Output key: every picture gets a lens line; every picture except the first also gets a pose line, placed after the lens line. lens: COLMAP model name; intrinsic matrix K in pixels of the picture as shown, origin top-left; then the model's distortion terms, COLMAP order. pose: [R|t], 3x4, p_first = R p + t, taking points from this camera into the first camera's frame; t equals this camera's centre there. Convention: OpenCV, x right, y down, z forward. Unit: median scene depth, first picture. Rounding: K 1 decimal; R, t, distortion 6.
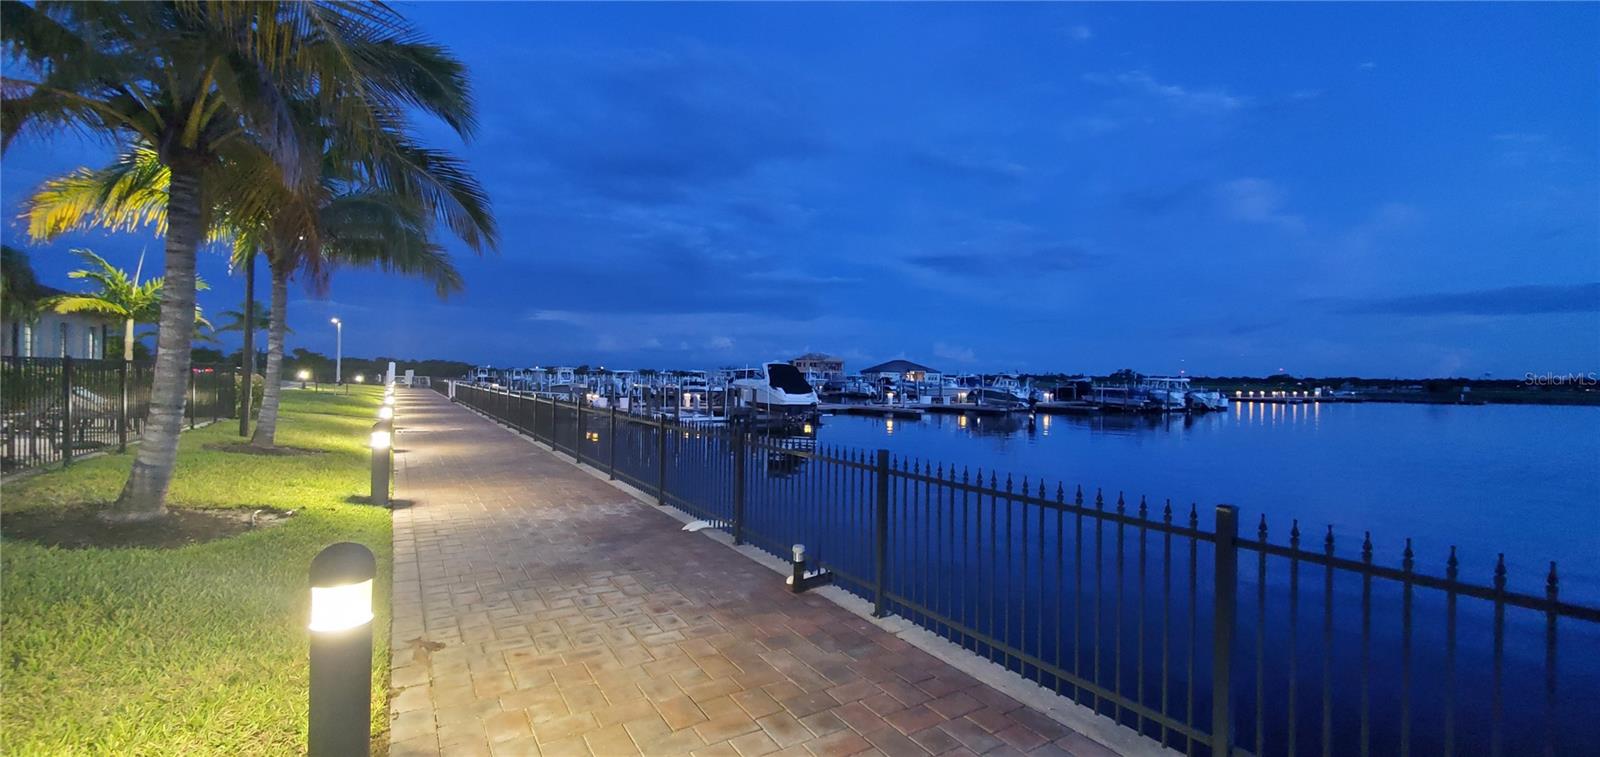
lens RADIAL K [[634.0, 0, 798.7], [0, 634.0, 376.5], [0, 0, 1]] dist [0.001612, -0.001123]
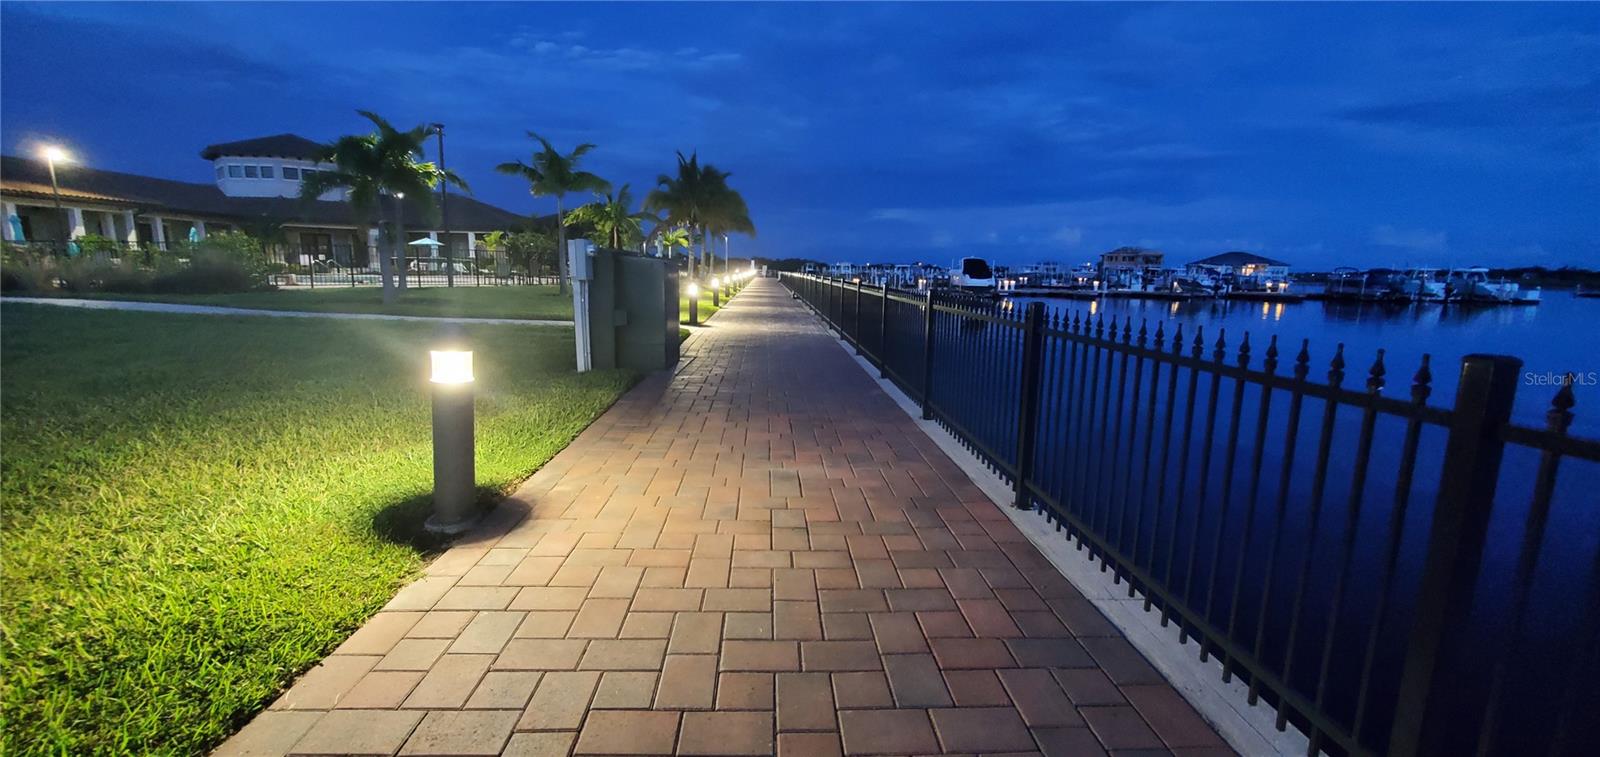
lens RADIAL K [[634.0, 0, 803.3], [0, 634.0, 368.8], [0, 0, 1]] dist [0.001612, -0.001123]
pose [[0.869467, 0.072519, -0.488640, 0.245463], [0.001475, 0.988781, 0.149368, 0.009442], [0.493990, -0.130591, 0.859605, -0.311708]]
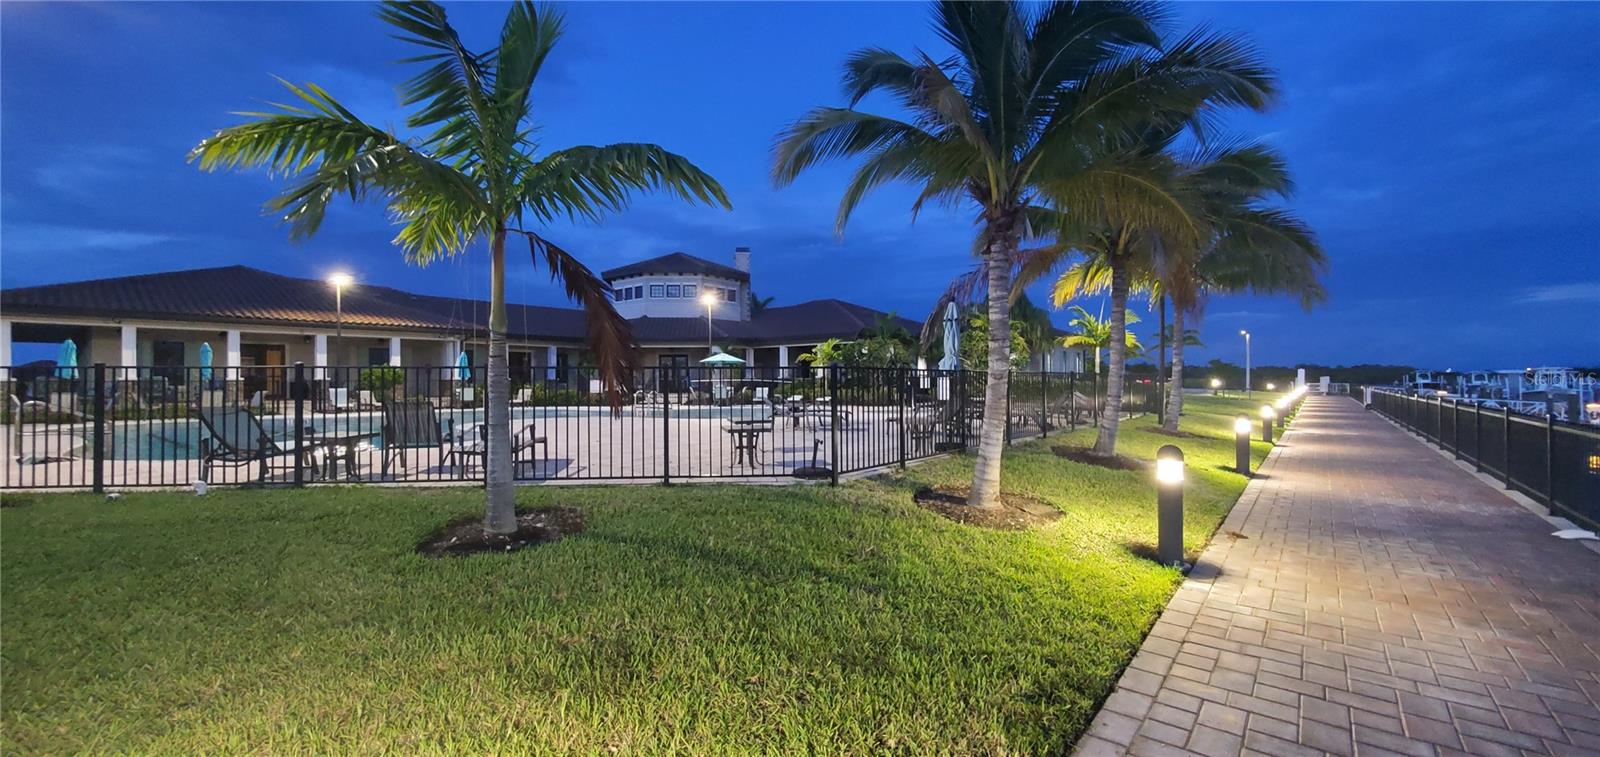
lens RADIAL K [[634.0, 0, 794.4], [0, 634.0, 378.0], [0, 0, 1]] dist [0.001612, -0.001123]
pose [[0.306822, -0.023227, -0.951484, 0.049768], [0.011718, 0.999719, -0.020625, 0.002212], [0.951695, -0.004821, 0.307008, -0.047219]]
